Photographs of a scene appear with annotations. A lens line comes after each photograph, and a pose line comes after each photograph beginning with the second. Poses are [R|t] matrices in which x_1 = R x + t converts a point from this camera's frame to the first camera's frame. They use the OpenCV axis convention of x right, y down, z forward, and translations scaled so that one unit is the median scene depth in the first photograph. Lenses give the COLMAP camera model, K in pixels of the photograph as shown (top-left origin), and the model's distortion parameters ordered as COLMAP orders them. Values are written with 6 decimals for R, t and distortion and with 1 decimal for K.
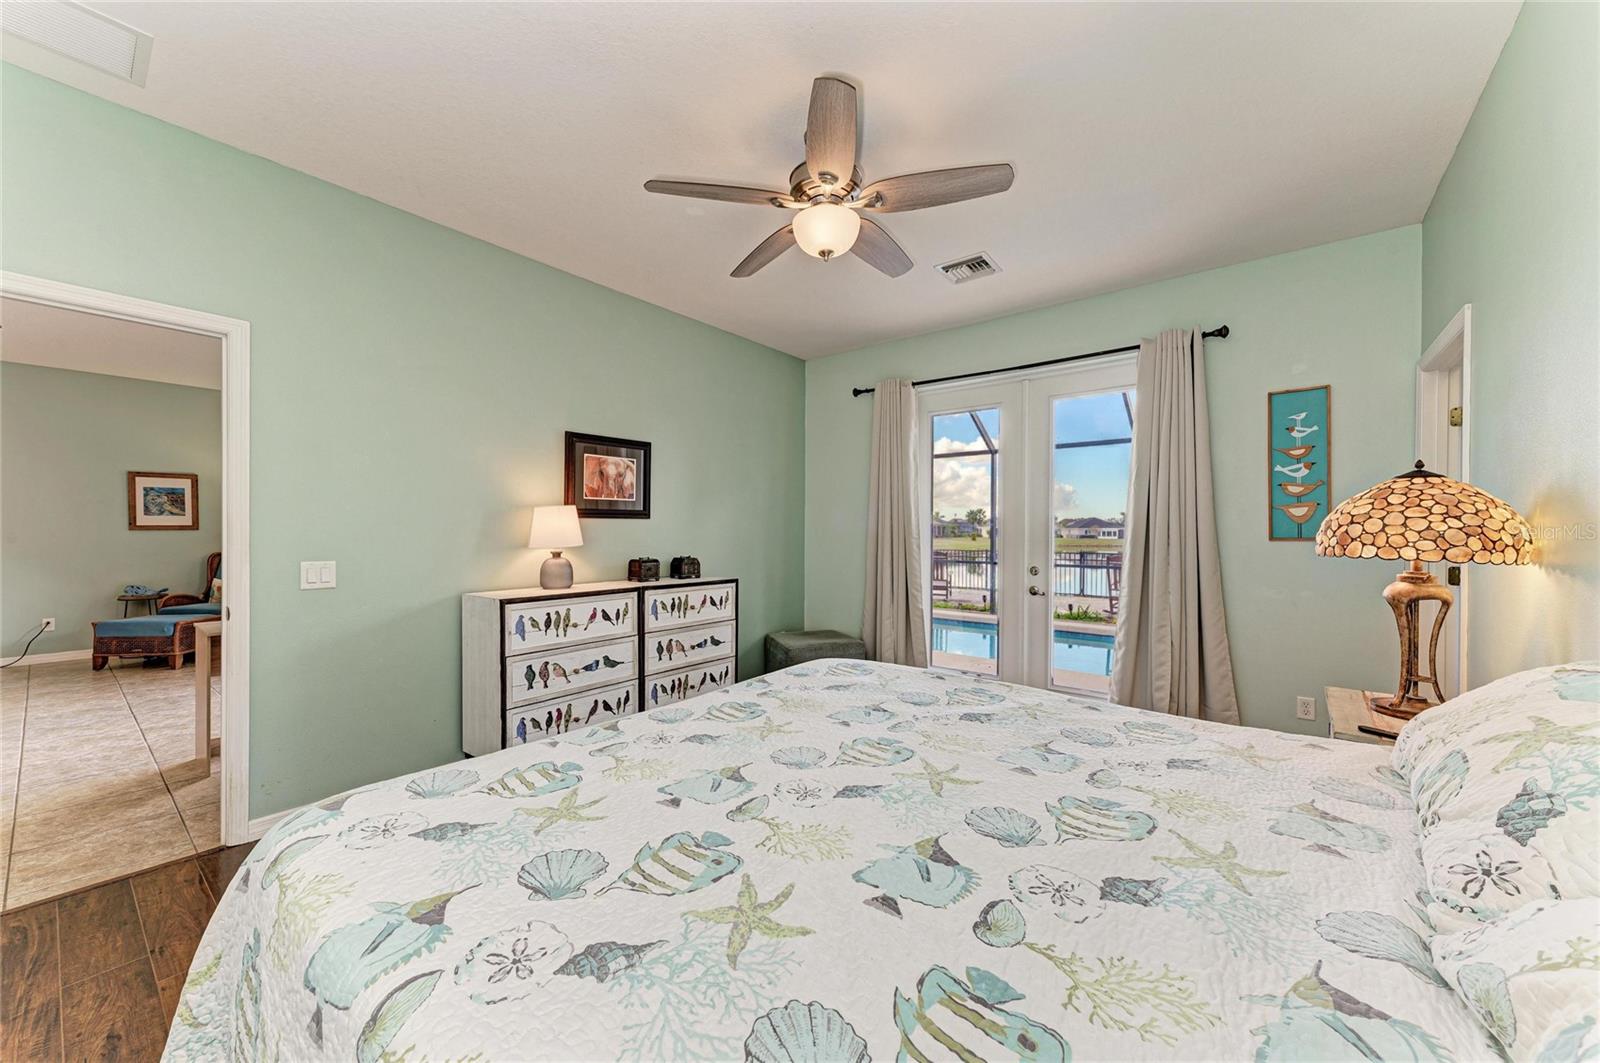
lens RADIAL K [[592.2, 0, 800.0], [0, 592.2, 531.5], [0, 0, 1]] dist [0.001155, 0.000013]
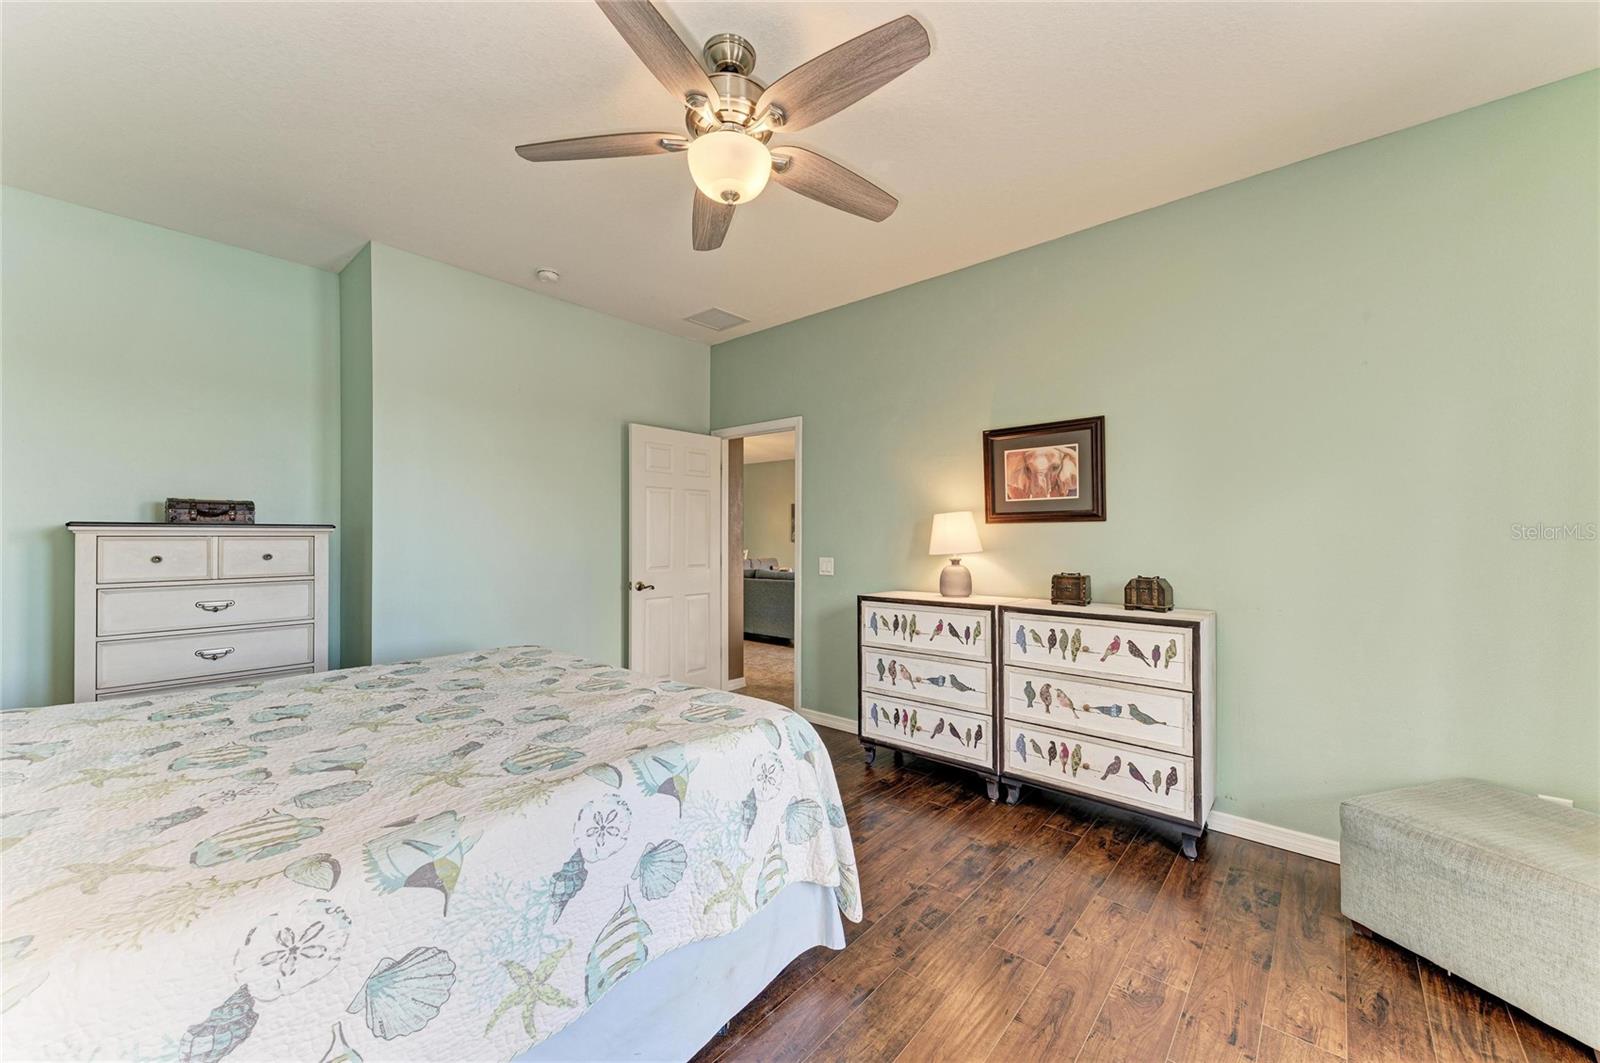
lens RADIAL K [[618.1, 0, 800.0], [0, 618.1, 531.5], [0, 0, 1]] dist [0.024748, 0.000035]
pose [[-0.039605, -0.006733, -0.999193, 0.591958], [0.000010, 0.999977, -0.006738, -0.004061], [0.999215, -0.000277, -0.039604, 0.747313]]
